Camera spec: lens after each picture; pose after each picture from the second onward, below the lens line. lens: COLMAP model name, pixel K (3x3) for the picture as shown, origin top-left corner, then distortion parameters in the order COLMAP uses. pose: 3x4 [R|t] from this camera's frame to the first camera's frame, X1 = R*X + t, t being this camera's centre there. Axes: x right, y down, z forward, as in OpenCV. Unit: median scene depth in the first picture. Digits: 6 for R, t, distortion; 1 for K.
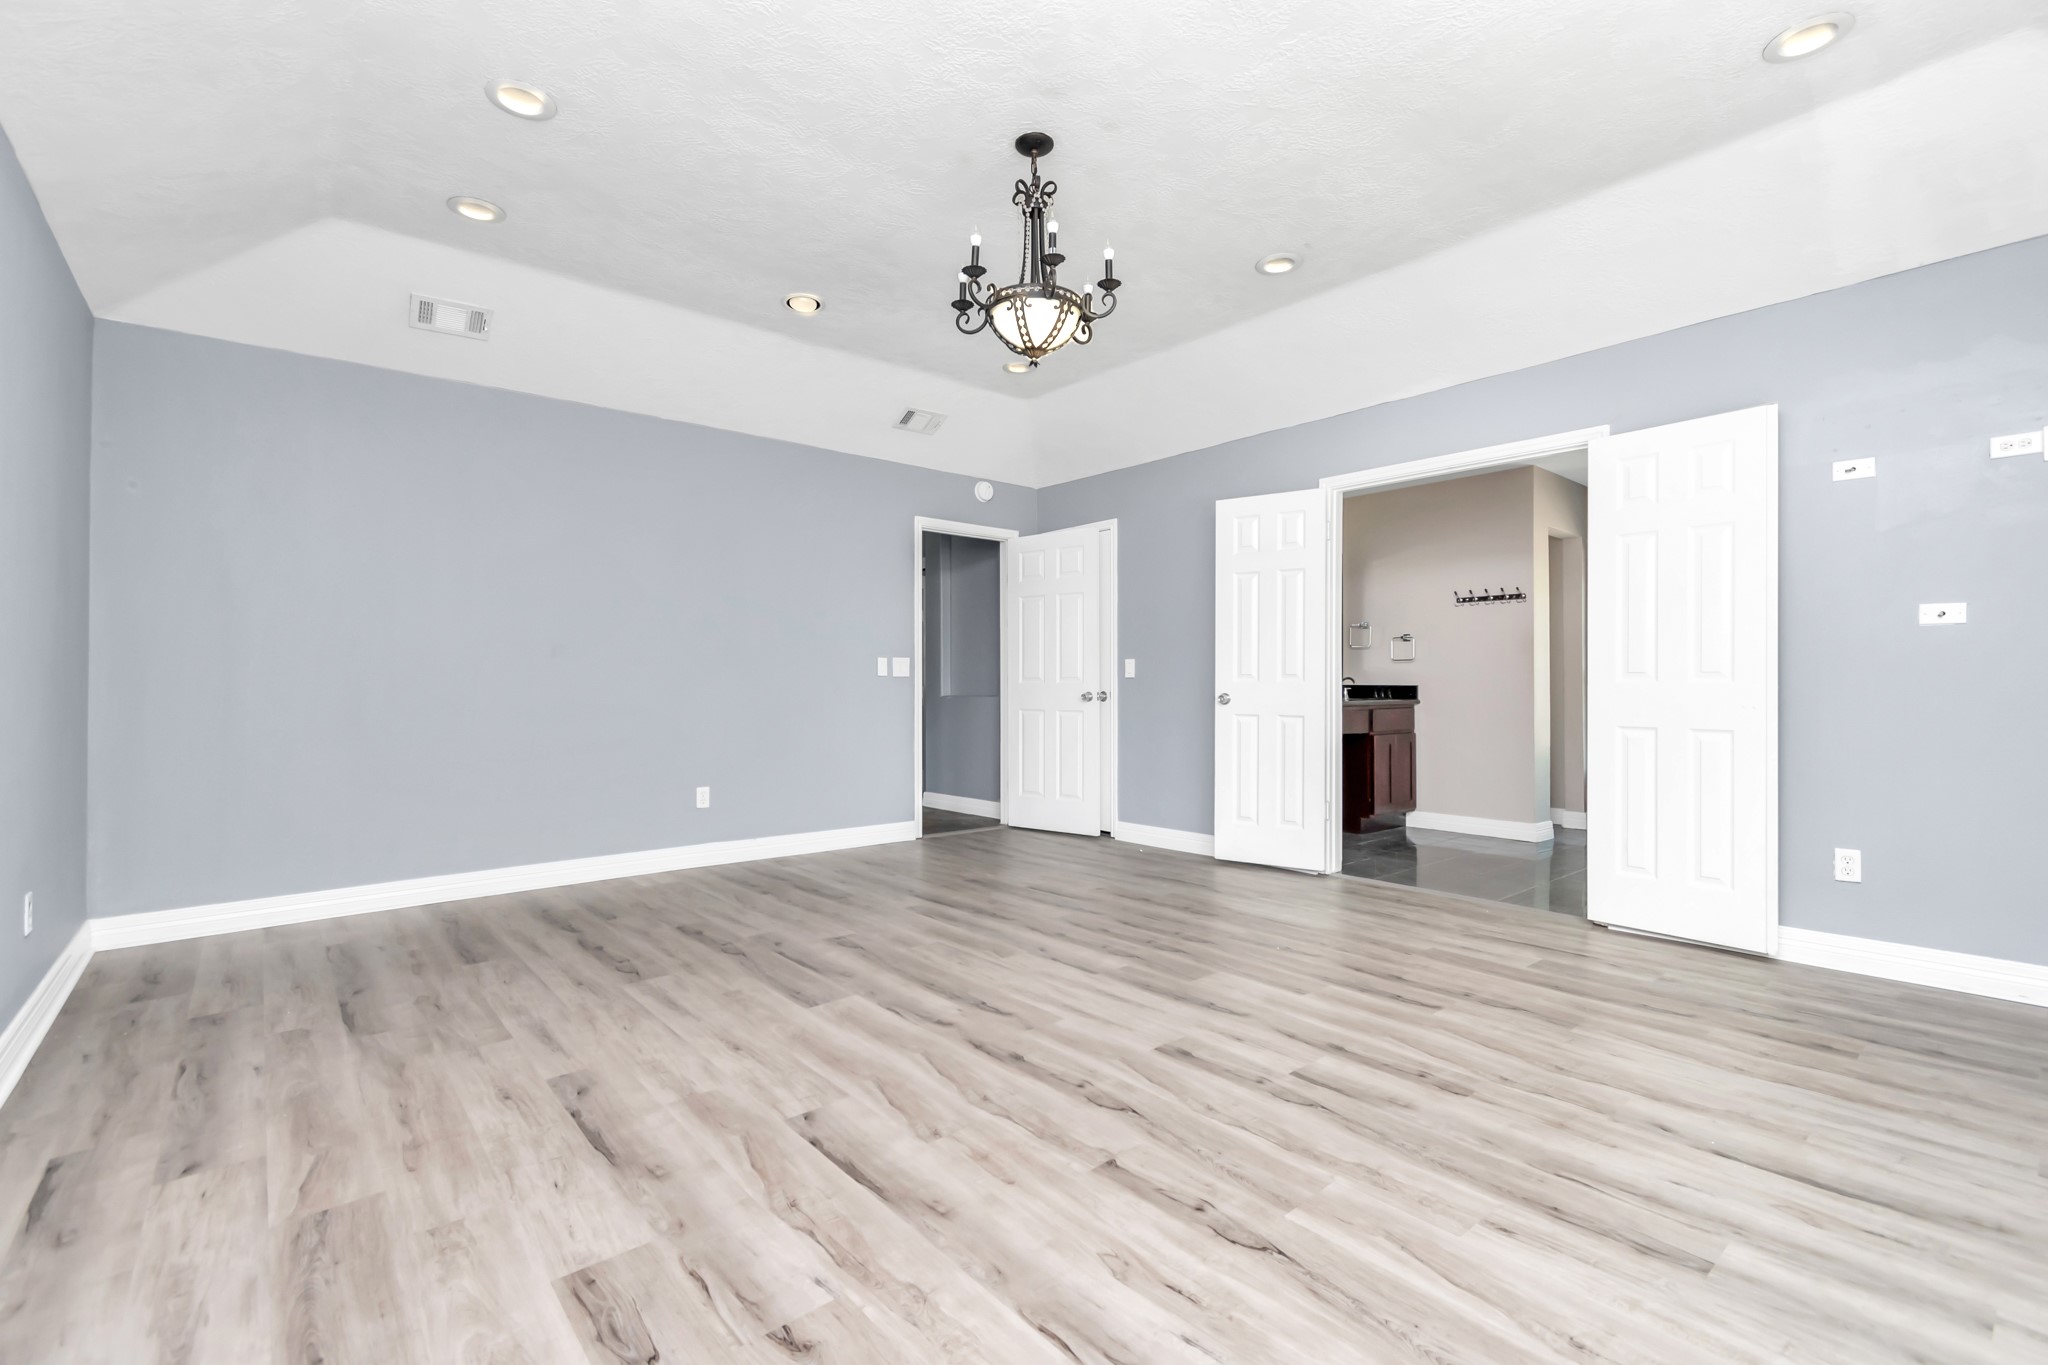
lens RADIAL K [[897.3, 0, 1024.0], [0, 897.3, 682.5], [0, 0, 1]] dist [0.005644, -0.003176]
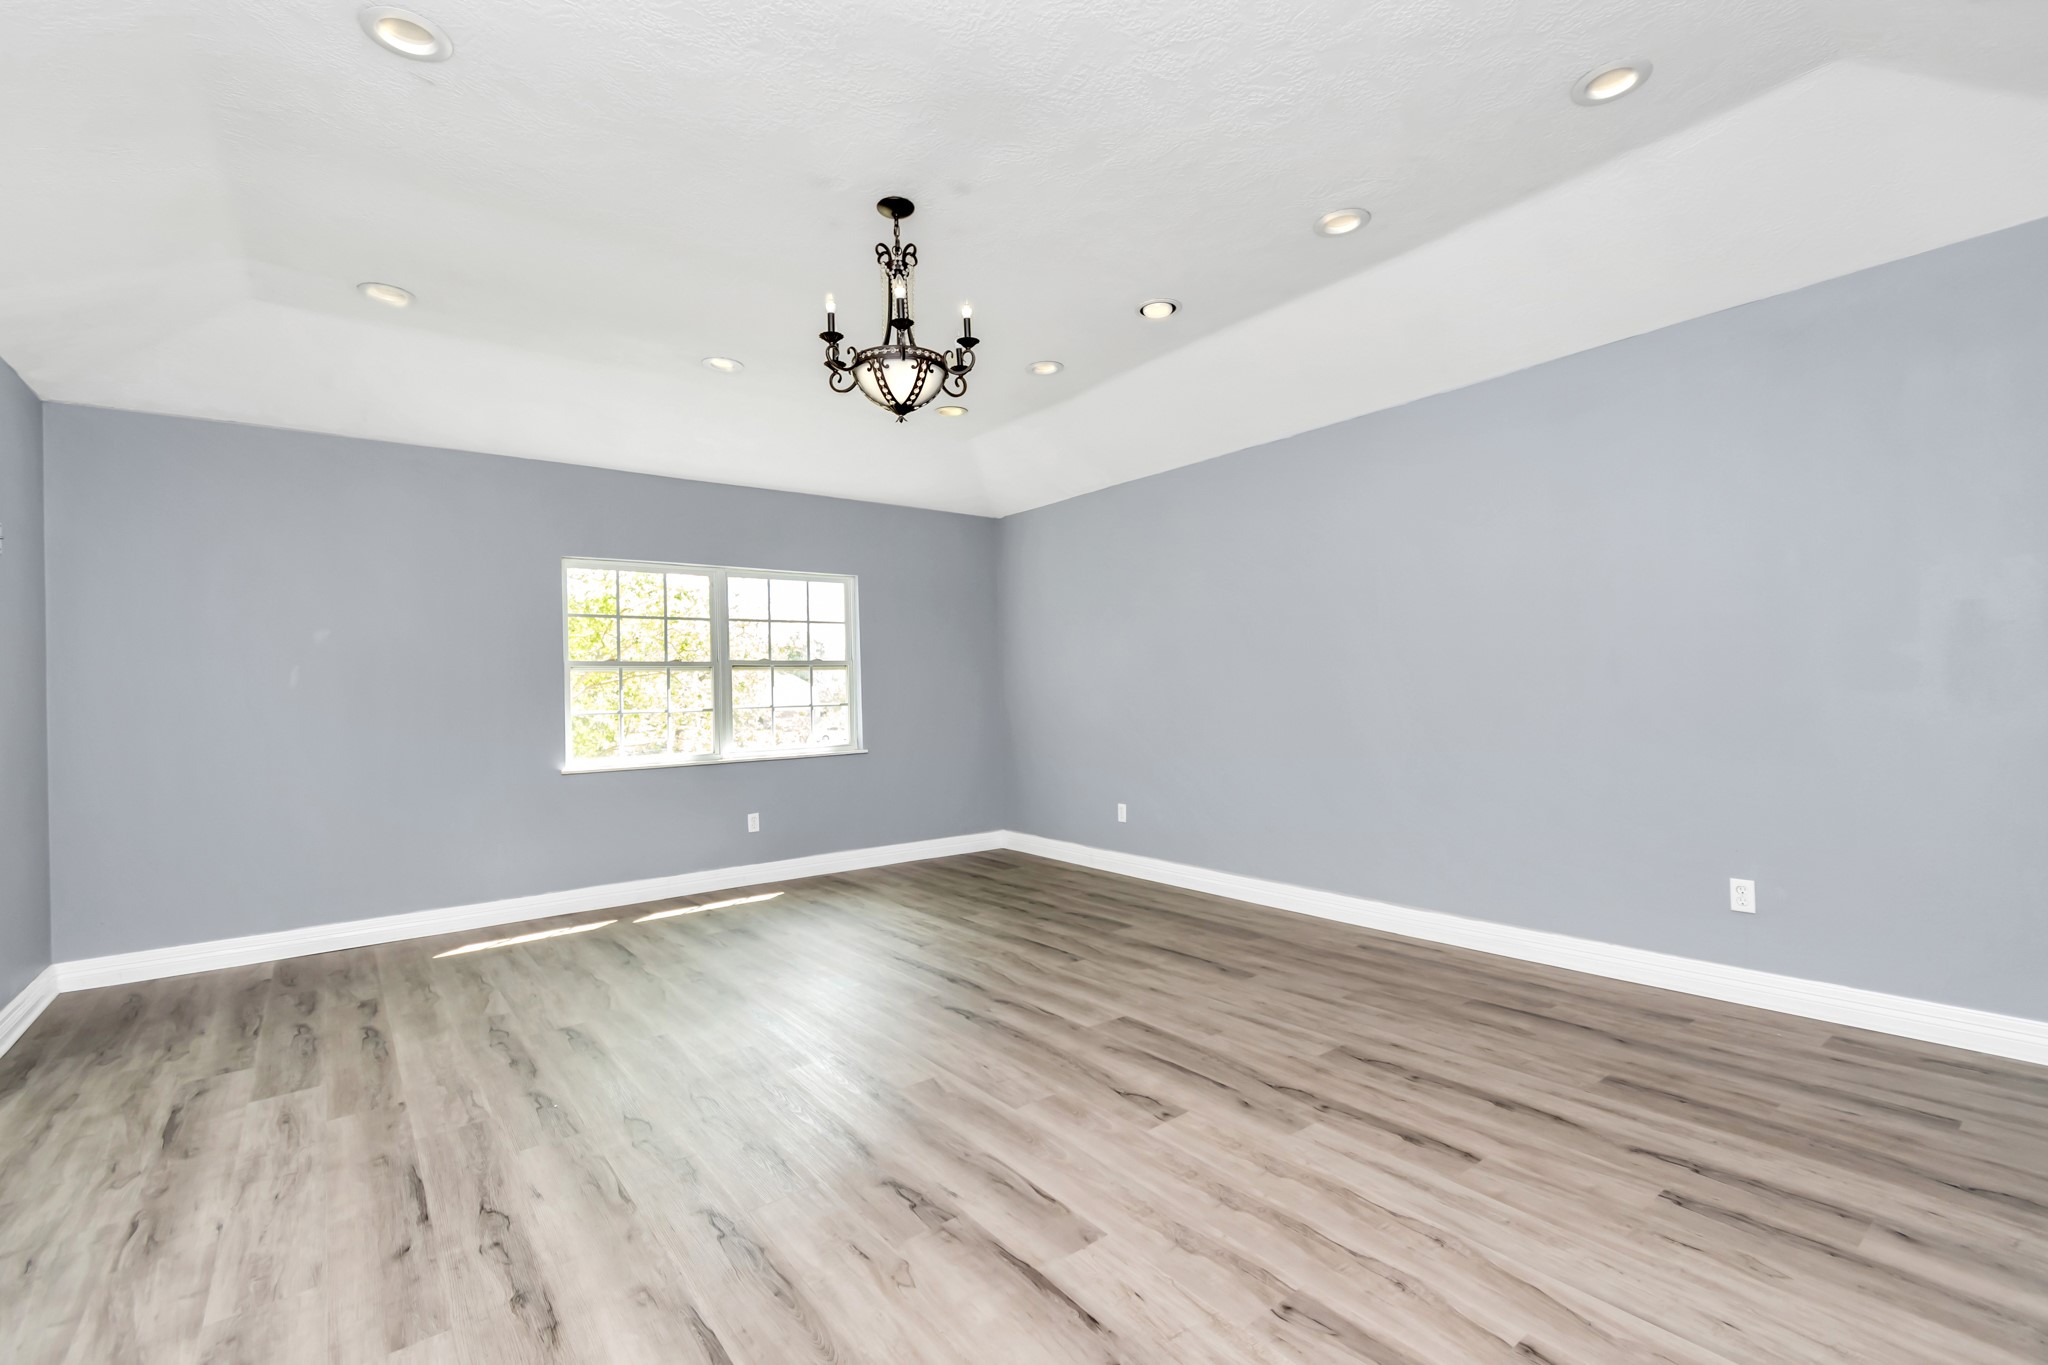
lens RADIAL K [[897.3, 0, 1024.0], [0, 897.3, 682.5], [0, 0, 1]] dist [0.005644, -0.003176]
pose [[-0.998487, 0.026172, 0.048357, -0.179989], [0.025369, 0.999531, -0.017157, -0.035548], [-0.048783, -0.015905, -0.998683, 2.126031]]
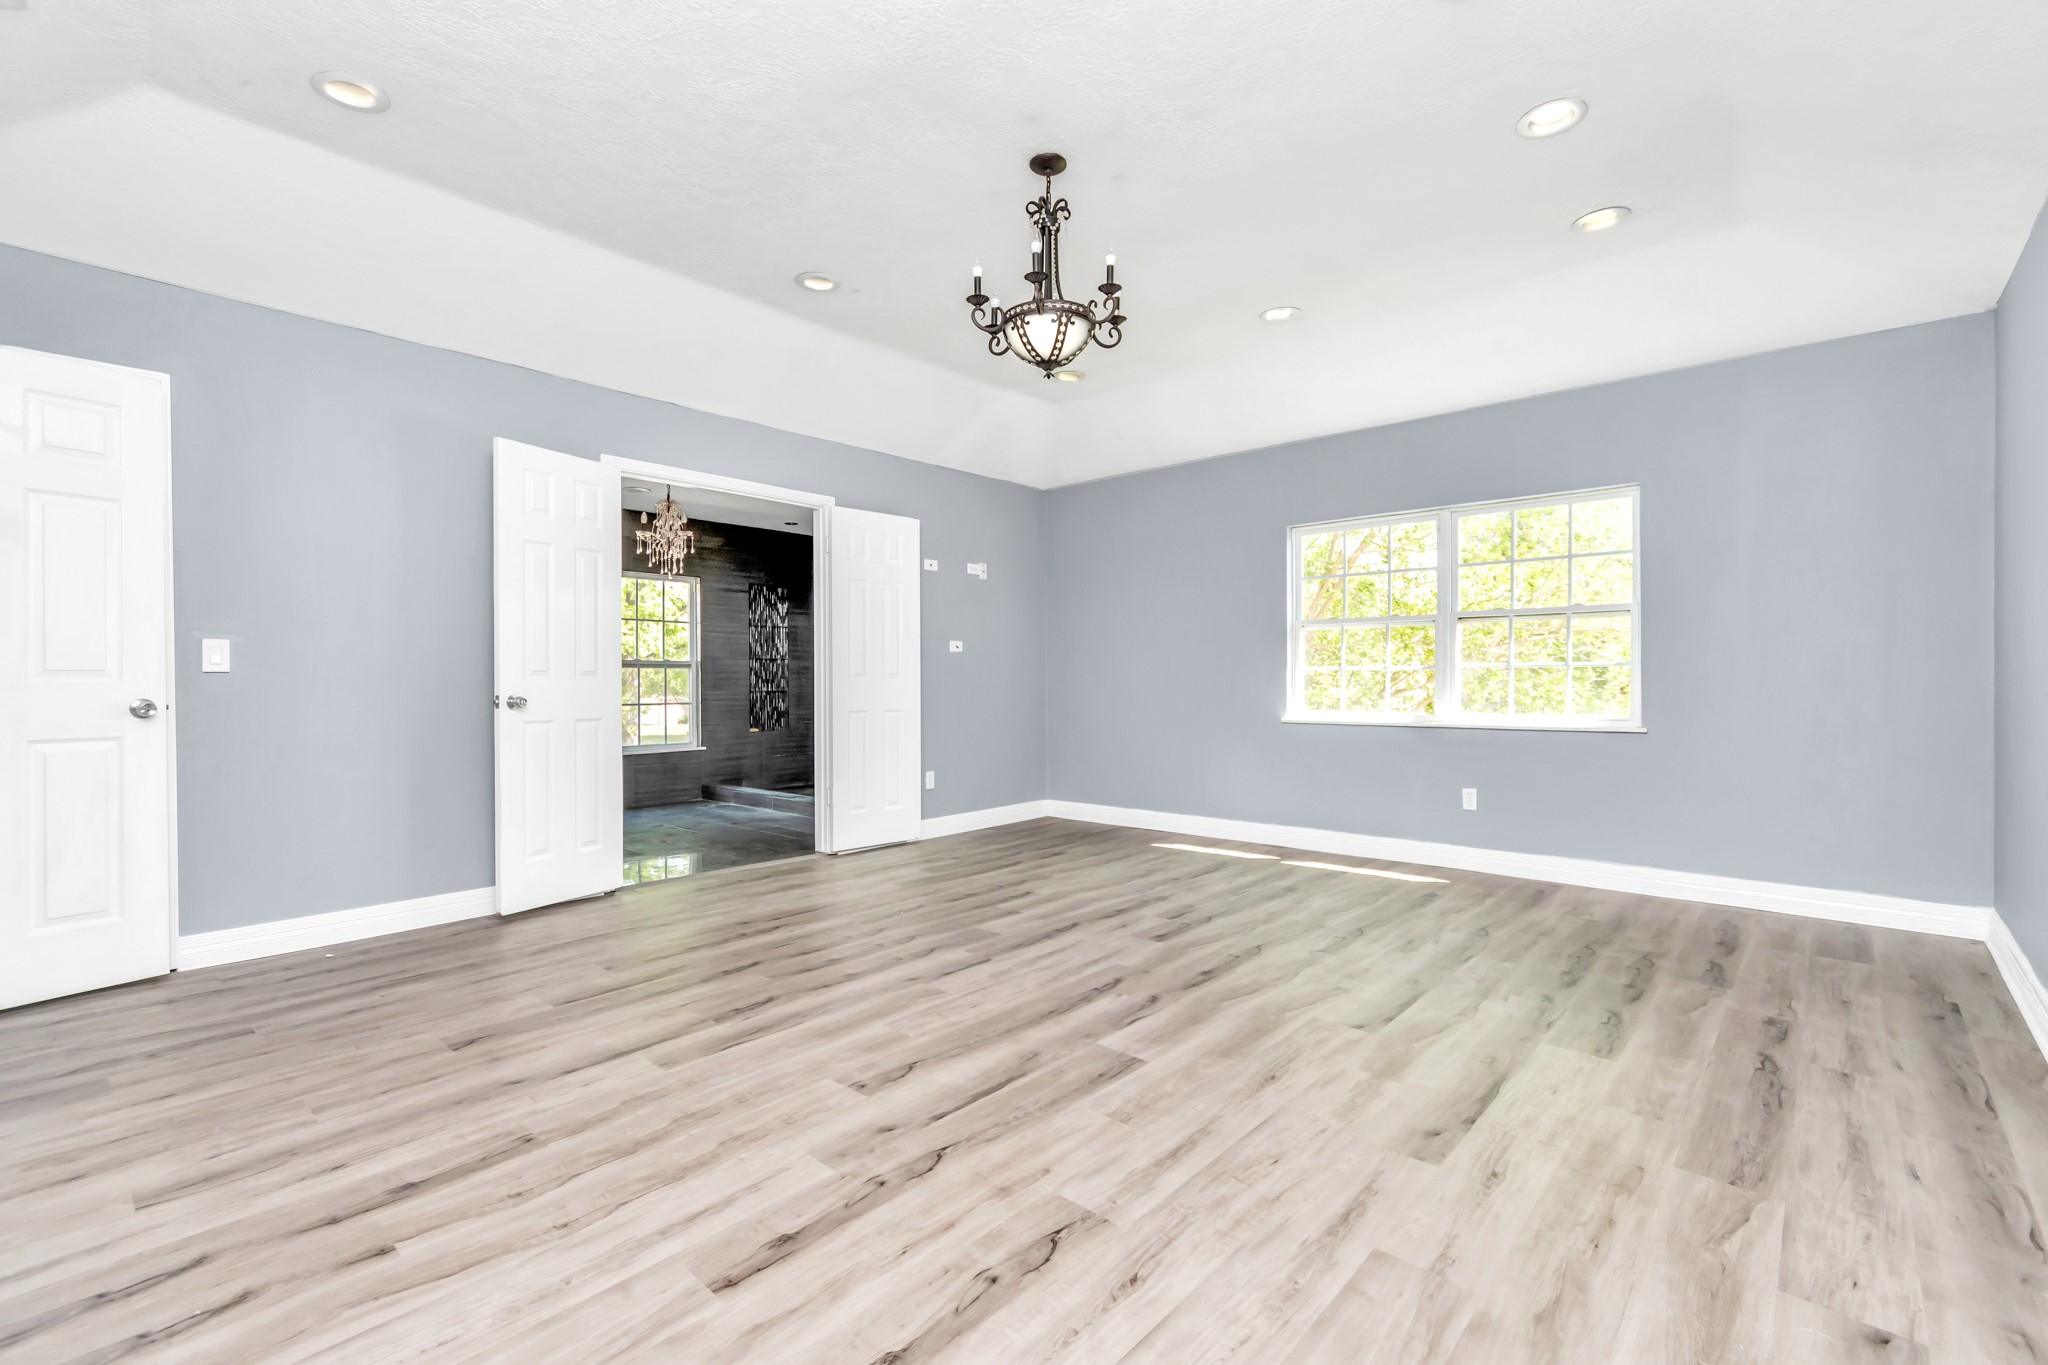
lens RADIAL K [[897.3, 0, 1024.0], [0, 897.3, 682.5], [0, 0, 1]] dist [0.005644, -0.003176]
pose [[-0.129565, -0.002921, 0.991567, -1.073289], [-0.001245, 0.999995, 0.002784, -0.001029], [-0.991570, -0.000874, -0.129568, 1.227579]]
